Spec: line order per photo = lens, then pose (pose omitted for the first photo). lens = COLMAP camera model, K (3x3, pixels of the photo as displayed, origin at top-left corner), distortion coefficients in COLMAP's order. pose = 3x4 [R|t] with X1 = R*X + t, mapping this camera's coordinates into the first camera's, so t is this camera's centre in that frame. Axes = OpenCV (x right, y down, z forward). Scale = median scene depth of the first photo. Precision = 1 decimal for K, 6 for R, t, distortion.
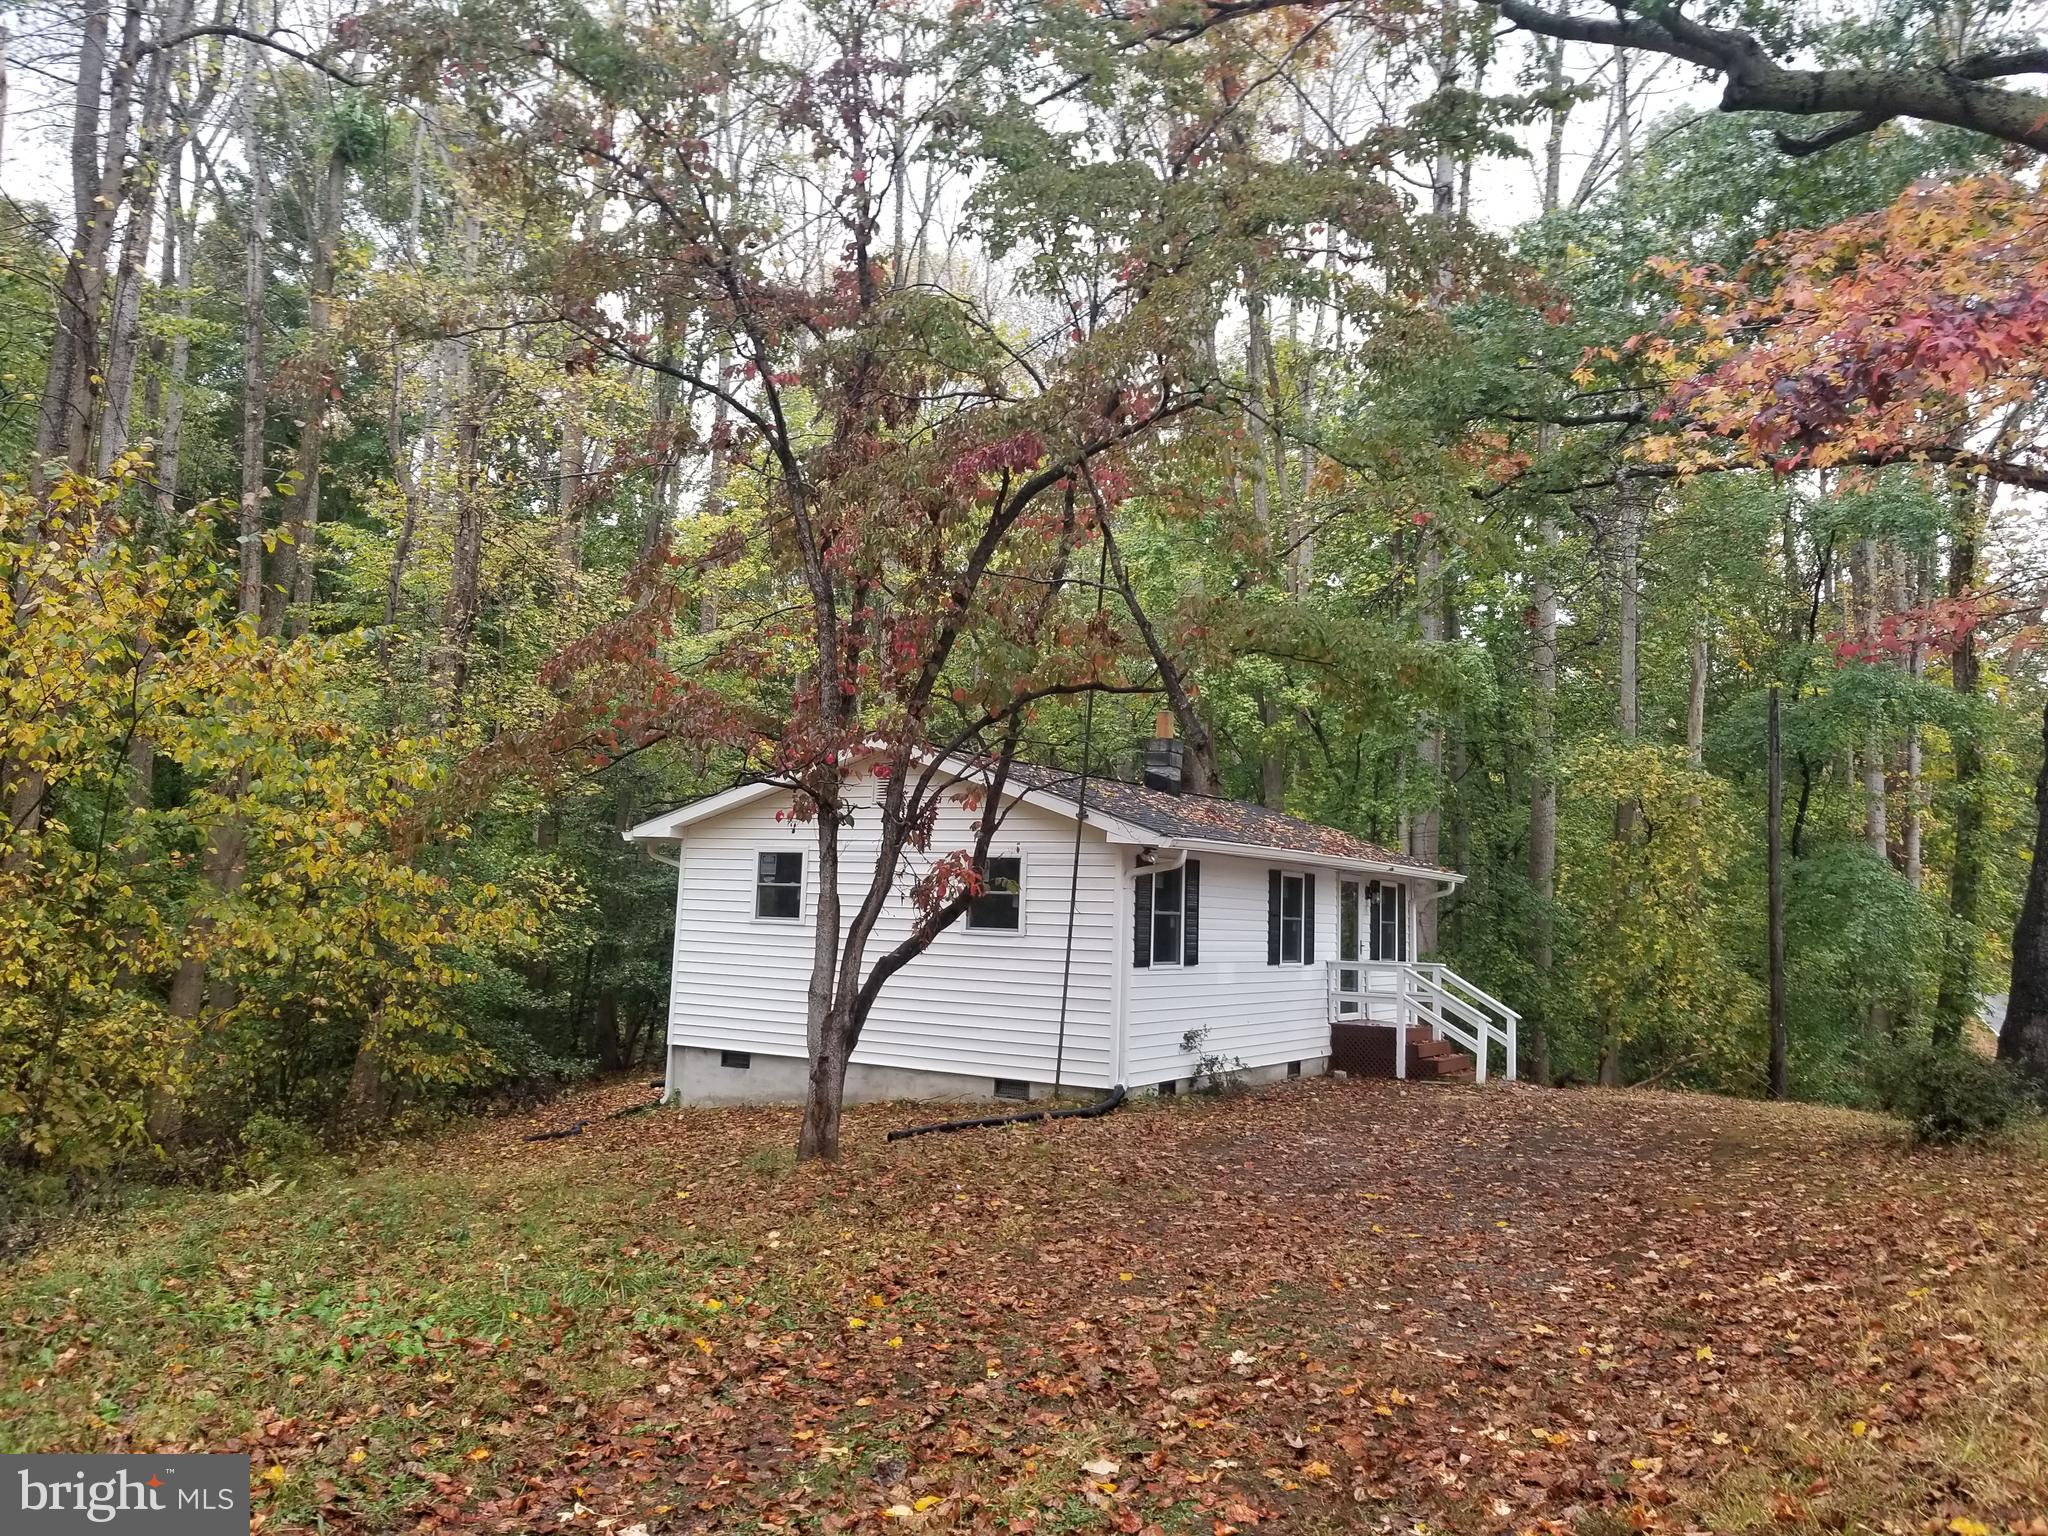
lens RADIAL K [[1513.0, 0, 1019.8], [0, 1513.0, 801.5], [0, 0, 1]] dist [0.036714, 0.000492]
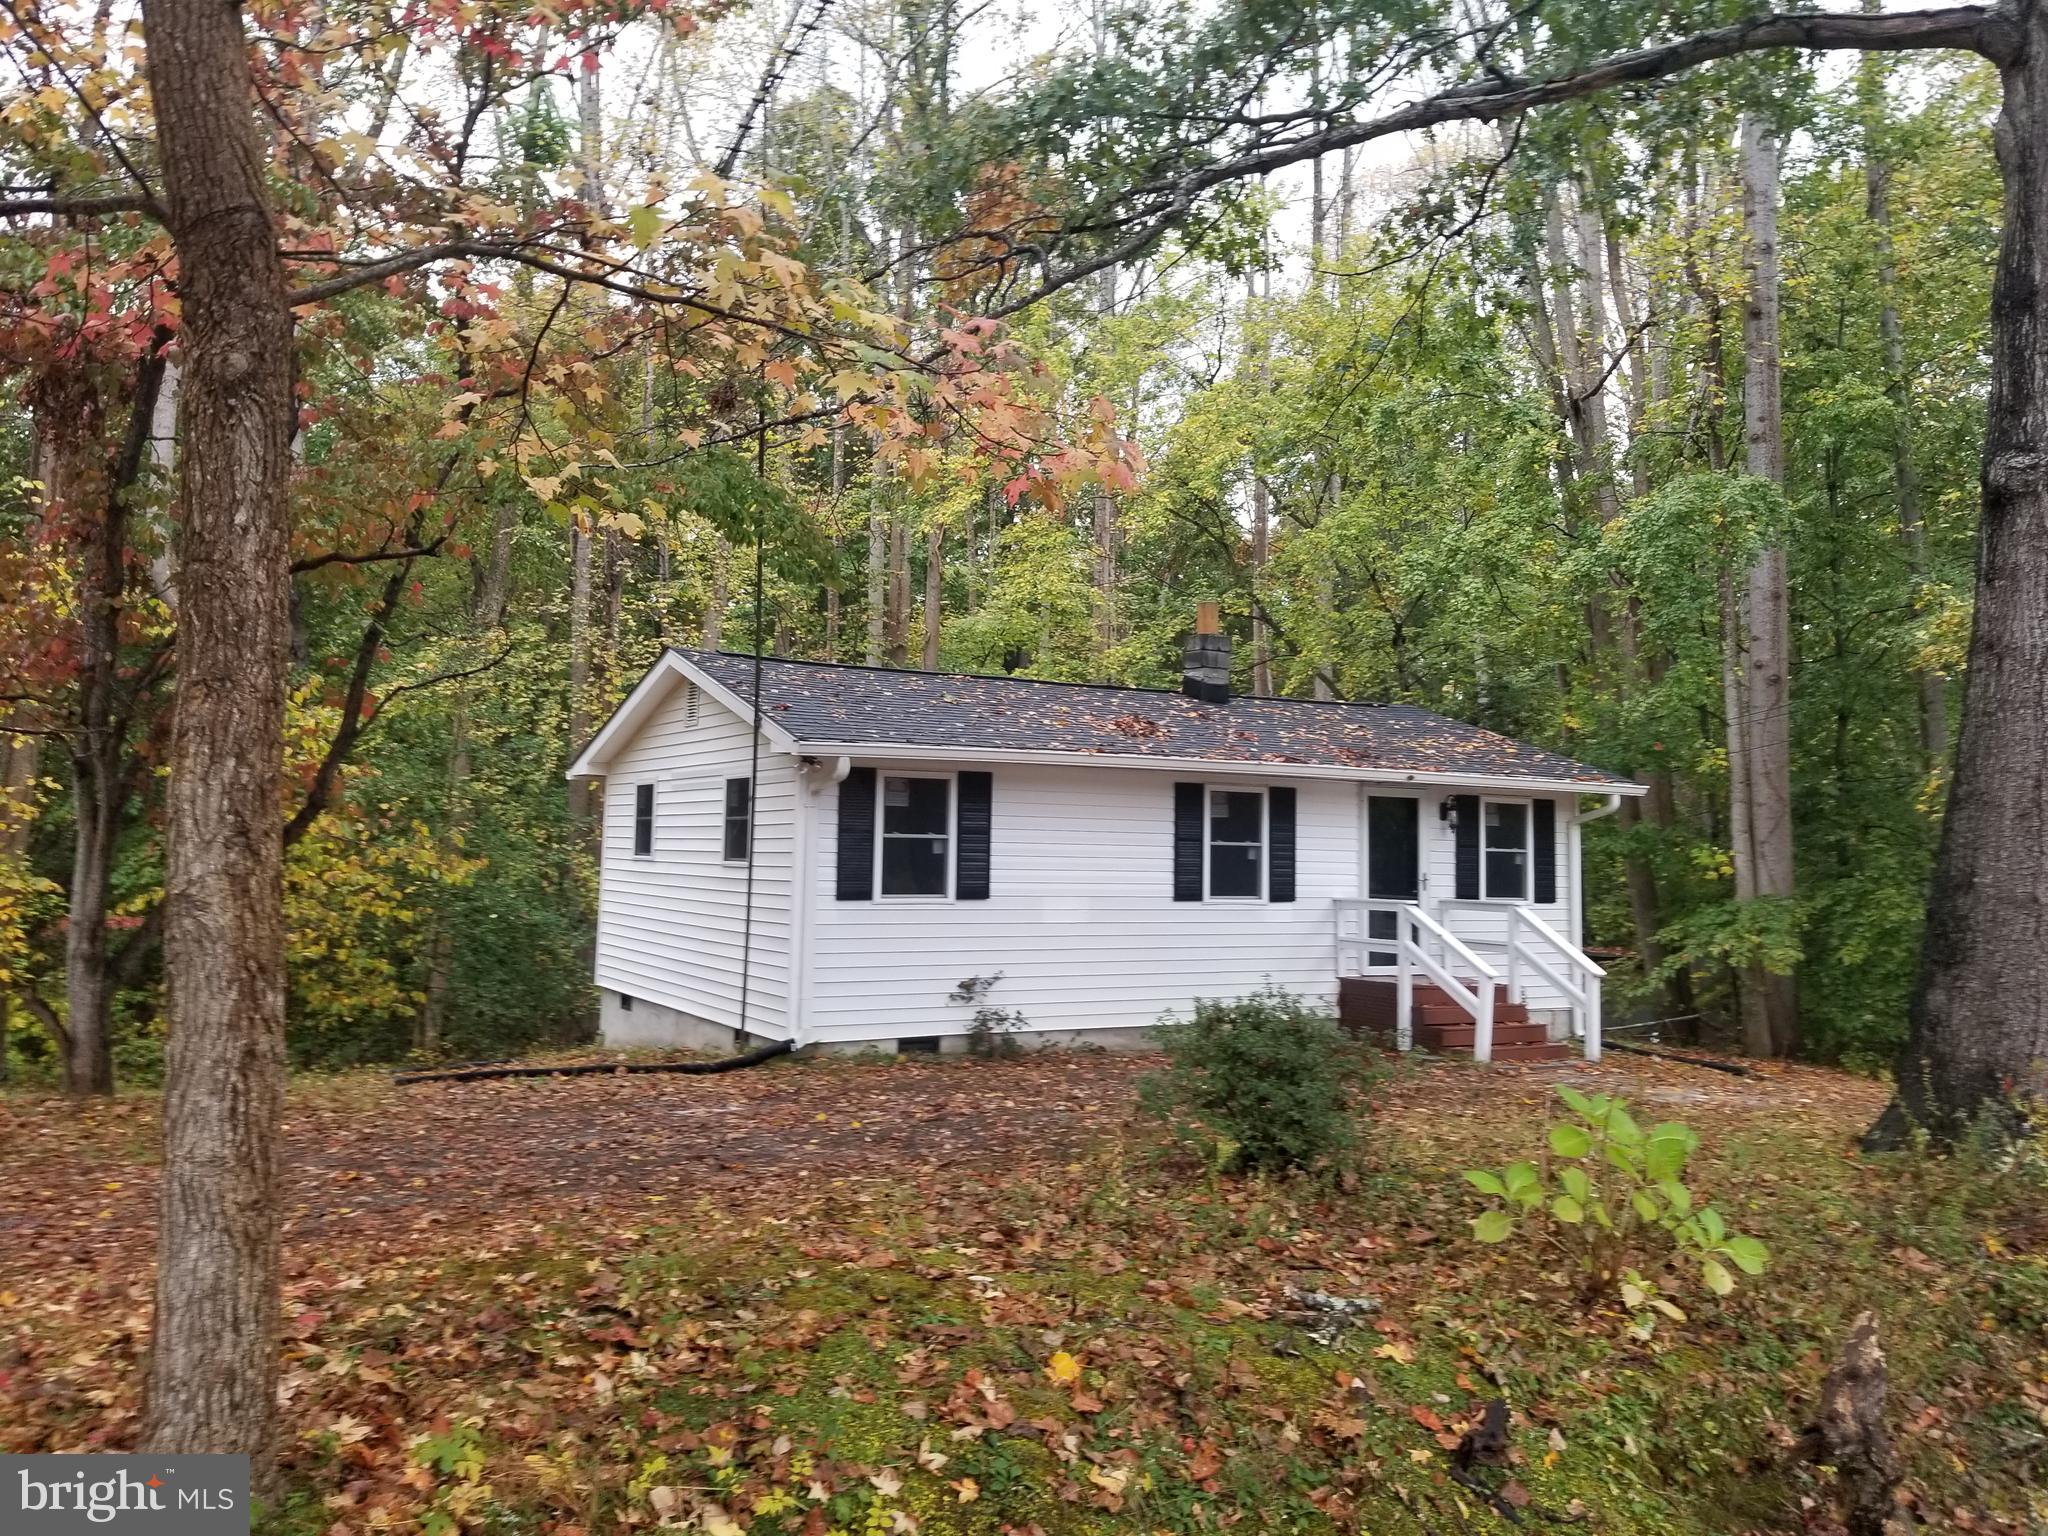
lens RADIAL K [[1513.0, 0, 1019.8], [0, 1513.0, 801.5], [0, 0, 1]] dist [0.036714, 0.000492]
pose [[0.876128, -0.035044, -0.480804, 0.477118], [0.046769, 0.998828, 0.012423, 0.041174], [0.479805, -0.033371, 0.876740, 0.260234]]
